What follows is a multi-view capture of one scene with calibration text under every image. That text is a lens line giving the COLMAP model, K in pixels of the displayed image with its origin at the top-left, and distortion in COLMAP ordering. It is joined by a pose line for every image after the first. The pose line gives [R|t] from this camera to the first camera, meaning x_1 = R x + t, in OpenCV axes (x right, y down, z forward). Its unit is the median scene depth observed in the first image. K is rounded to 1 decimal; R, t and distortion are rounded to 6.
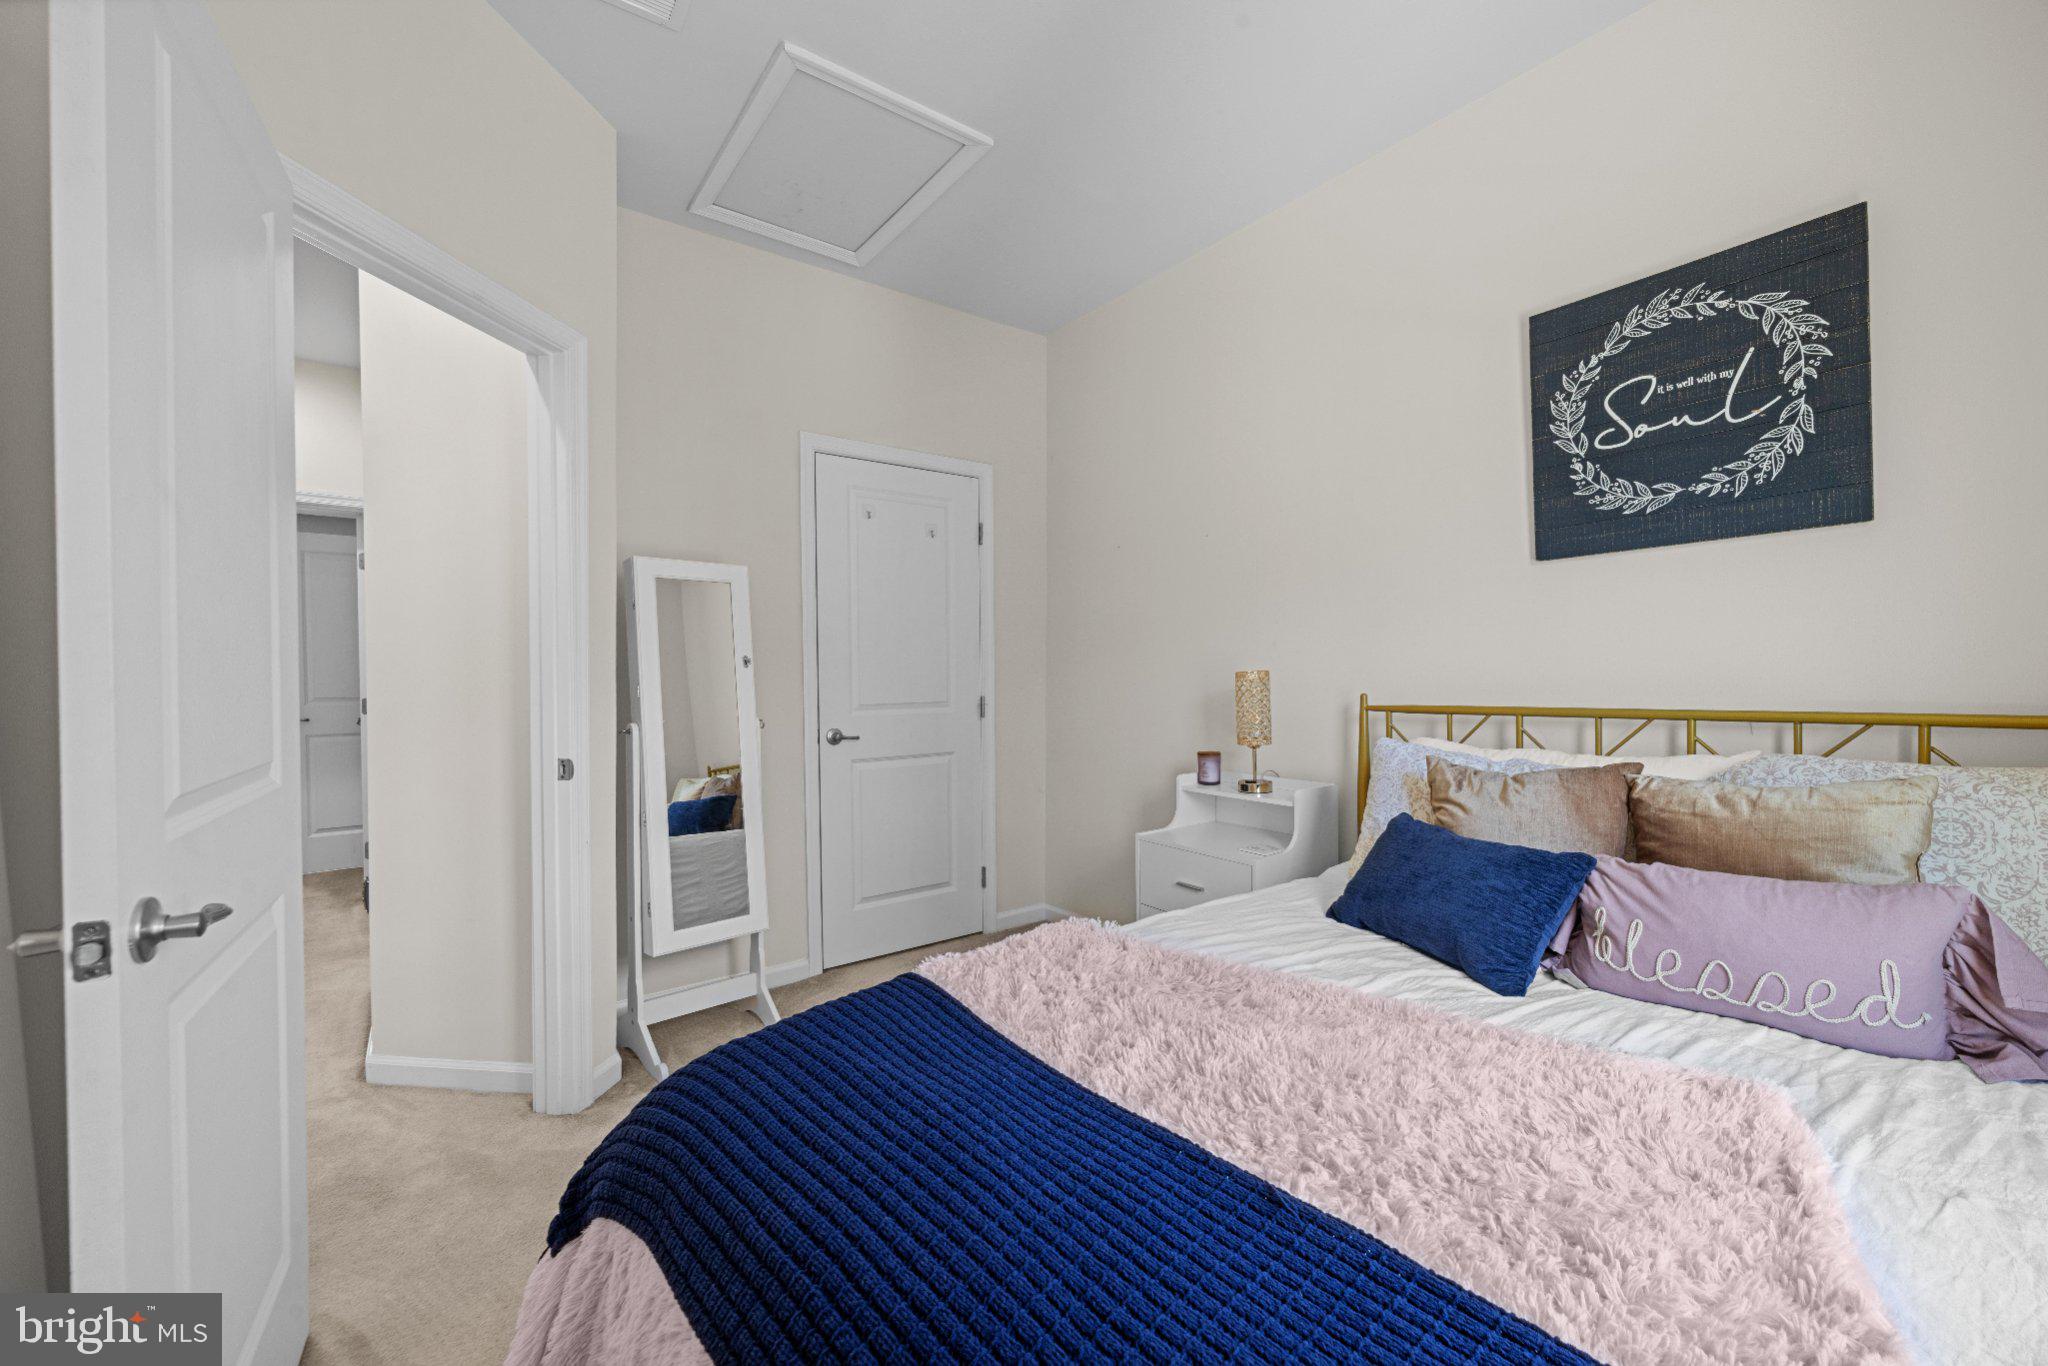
lens RADIAL K [[777.3, 0, 1020.9], [0, 777.3, 678.9], [0, 0, 1]] dist [-0.000332, -0.000056]
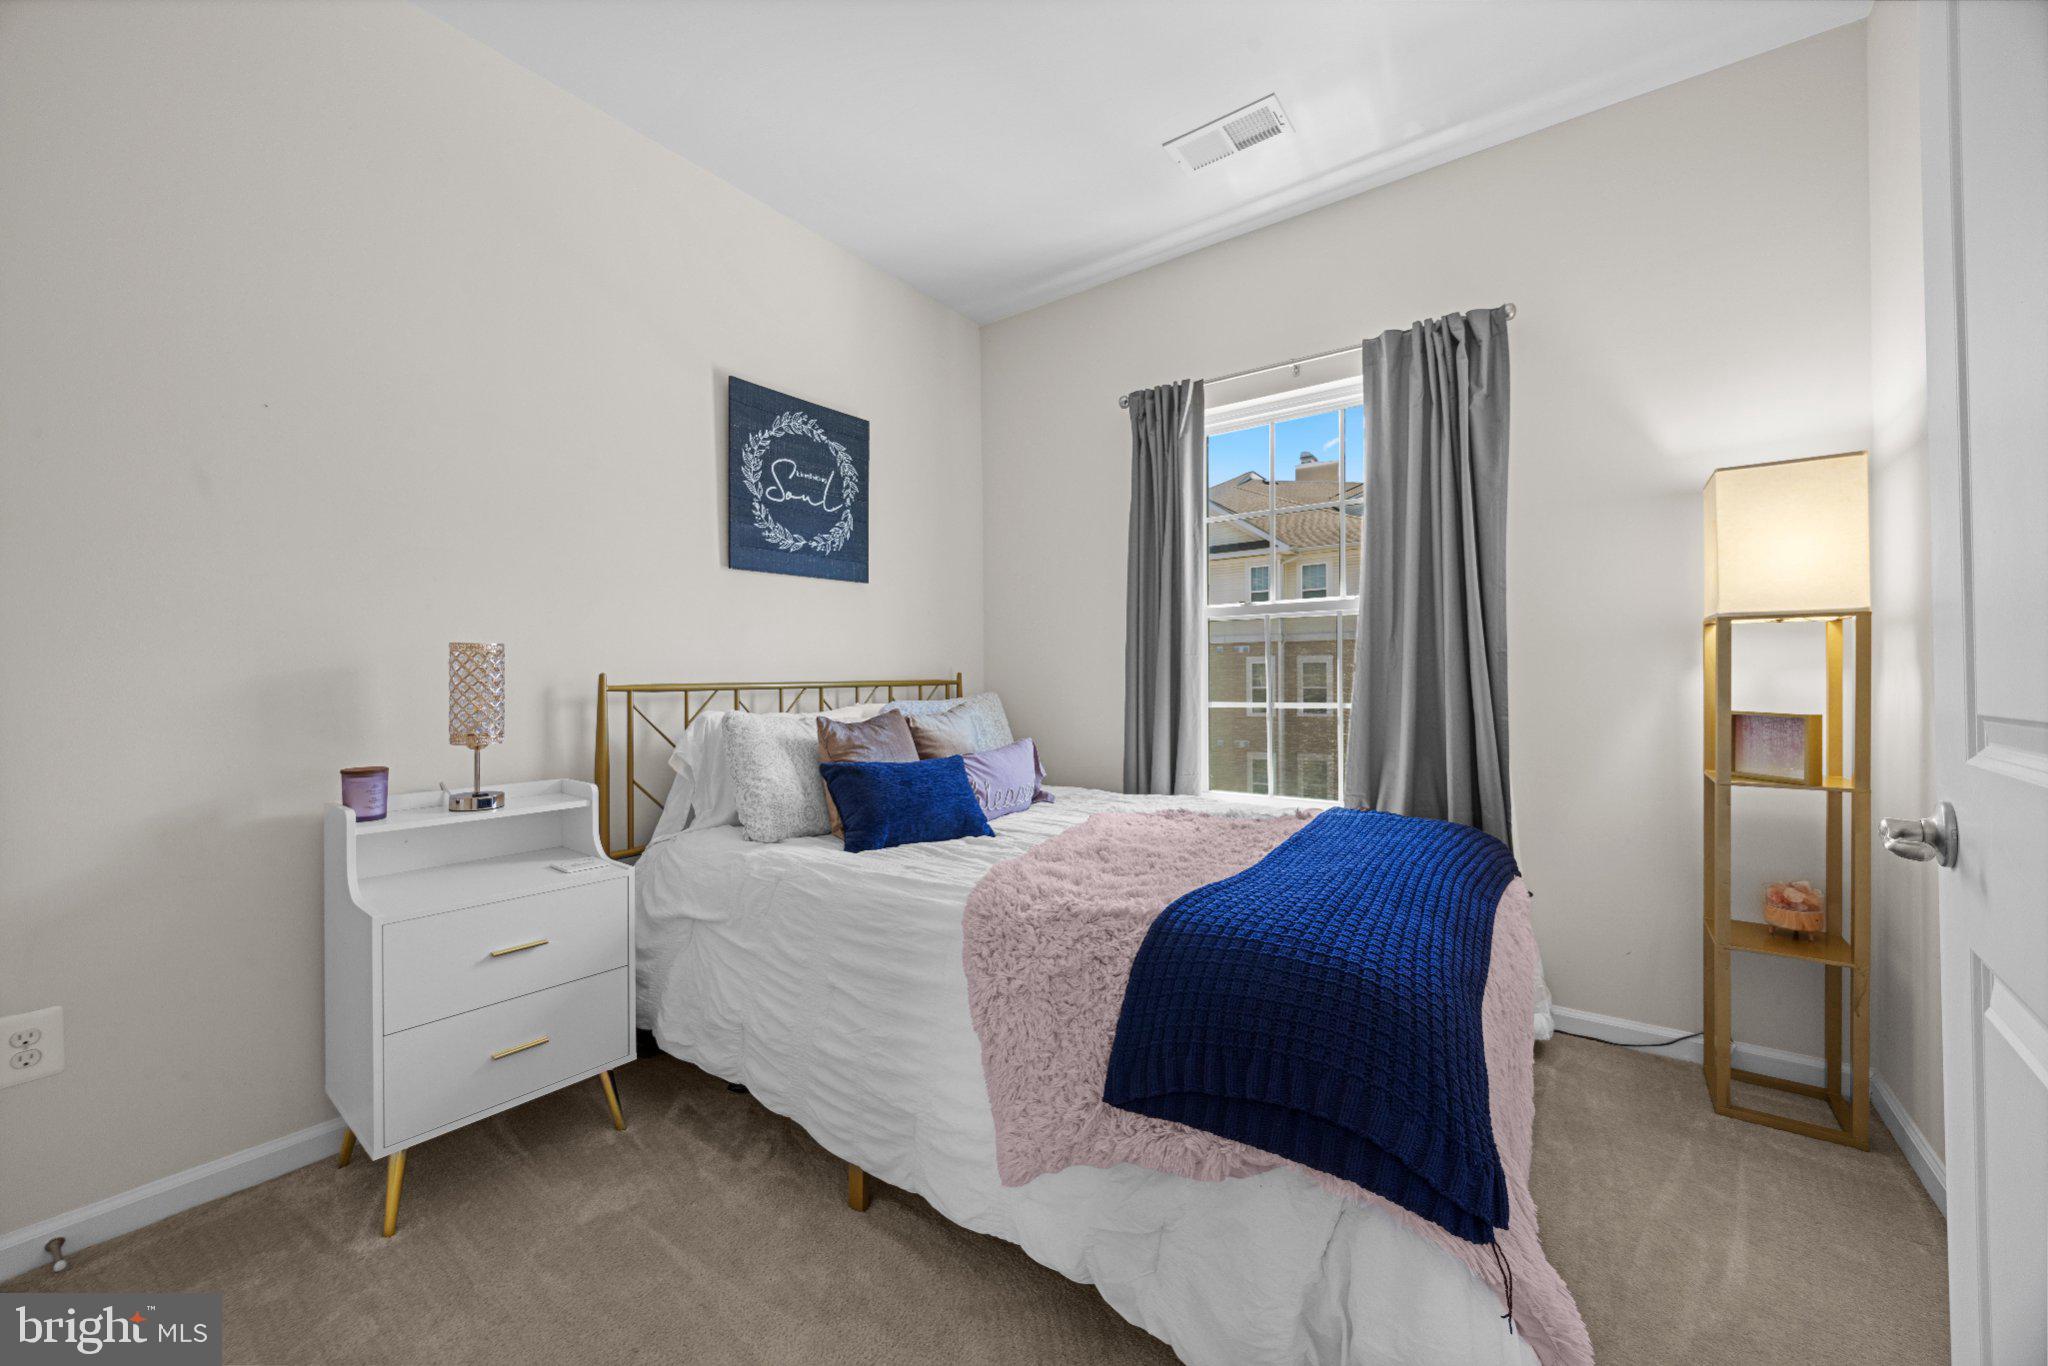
lens RADIAL K [[777.3, 0, 1020.9], [0, 777.3, 678.9], [0, 0, 1]] dist [-0.000332, -0.000056]
pose [[-0.286944, -0.011690, 0.957876, -0.778713], [-0.008480, 0.999917, 0.009663, 0.015275], [-0.957910, -0.005350, -0.287019, 1.012331]]
